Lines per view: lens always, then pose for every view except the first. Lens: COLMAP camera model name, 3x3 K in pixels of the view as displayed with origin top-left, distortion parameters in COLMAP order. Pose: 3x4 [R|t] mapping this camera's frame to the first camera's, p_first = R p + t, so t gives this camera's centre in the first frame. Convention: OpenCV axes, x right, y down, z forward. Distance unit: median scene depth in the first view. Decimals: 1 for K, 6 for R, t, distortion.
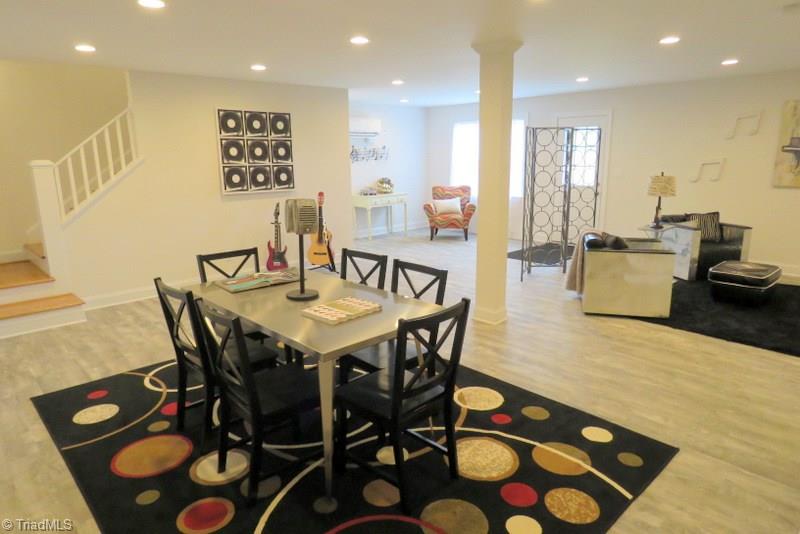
lens RADIAL K [[512.5, 0, 396.1], [0, 512.5, 268.4], [0, 0, 1]] dist [-0.018919, 0.024297]
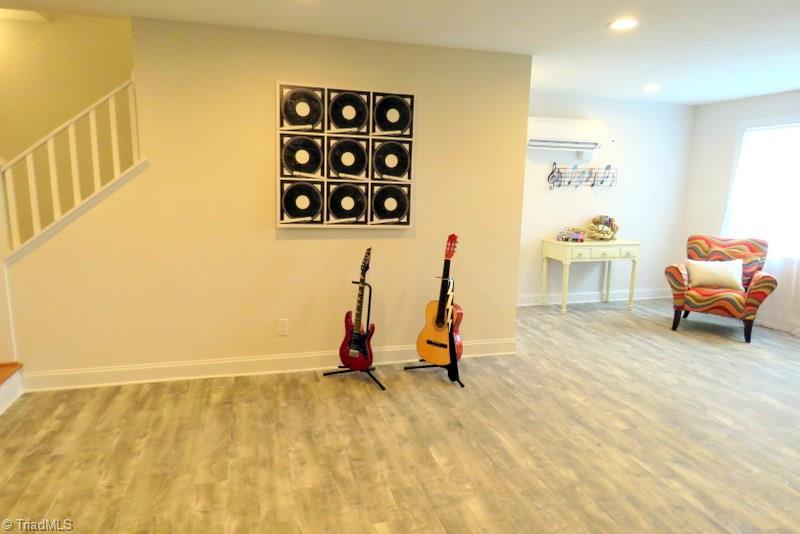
lens RADIAL K [[512.5, 0, 396.1], [0, 512.5, 268.4], [0, 0, 1]] dist [-0.018919, 0.024297]
pose [[0.890944, 0.113224, -0.439772, 0.050137], [-0.135781, 0.990536, -0.020057, -0.097140], [0.433339, 0.077582, 0.897886, 0.493665]]
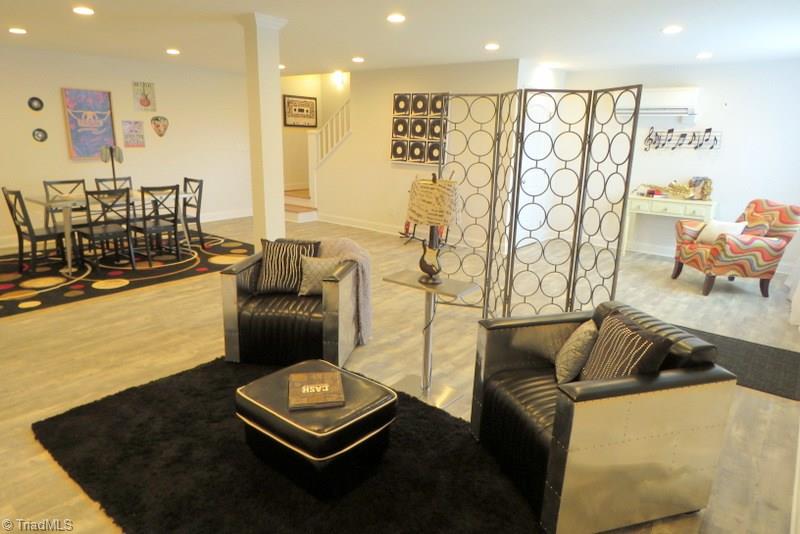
lens RADIAL K [[512.5, 0, 396.1], [0, 512.5, 268.4], [0, 0, 1]] dist [-0.018919, 0.024297]
pose [[0.136959, 0.269915, -0.953094, 0.880454], [-0.244531, 0.941596, 0.231520, -0.181437], [0.959920, 0.201352, 0.194963, 0.768868]]
